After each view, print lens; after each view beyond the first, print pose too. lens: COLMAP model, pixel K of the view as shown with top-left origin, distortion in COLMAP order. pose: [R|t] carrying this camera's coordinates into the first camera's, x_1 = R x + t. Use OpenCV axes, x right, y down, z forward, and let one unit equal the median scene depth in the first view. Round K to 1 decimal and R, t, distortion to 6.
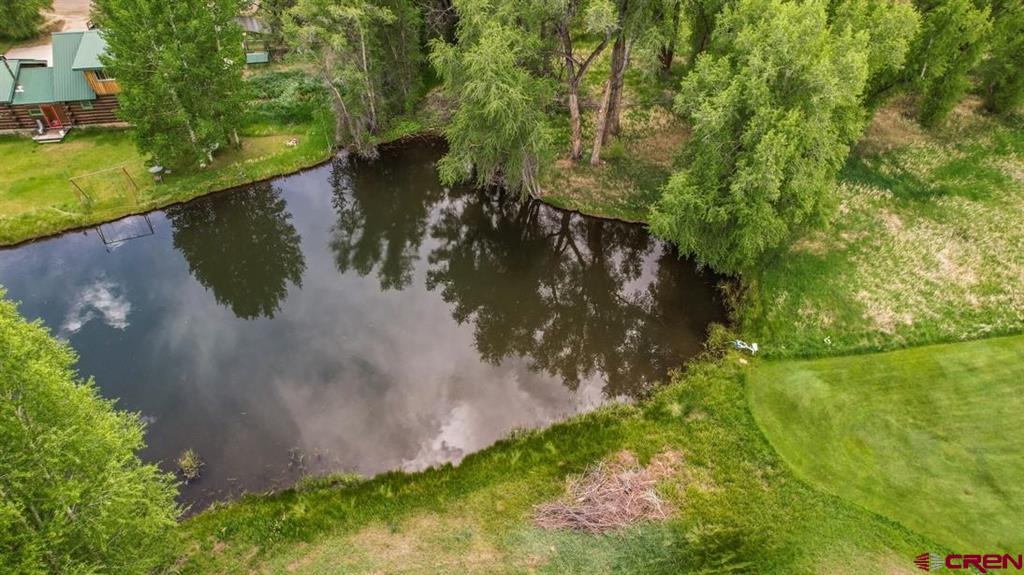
lens RADIAL K [[653.5, 0, 512.6], [0, 653.5, 283.4], [0, 0, 1]] dist [-0.073716, 0.068623]
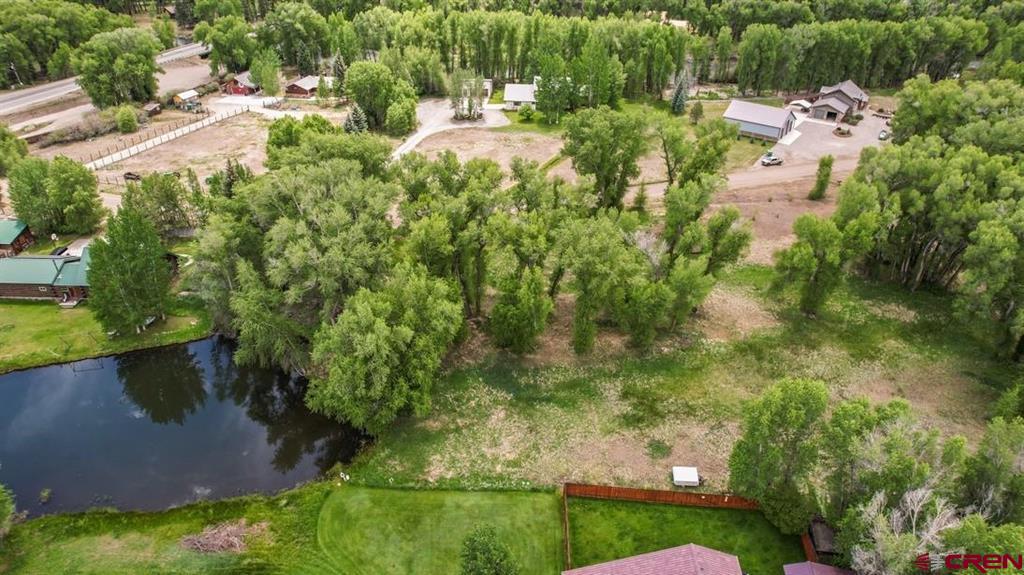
lens RADIAL K [[653.5, 0, 514.2], [0, 653.5, 285.4], [0, 0, 1]] dist [-0.073716, 0.068623]
pose [[0.986664, 0.092950, -0.133623, 0.839917], [-0.116284, 0.976941, -0.179064, -0.129595], [0.113898, 0.192215, 0.974721, -0.681434]]
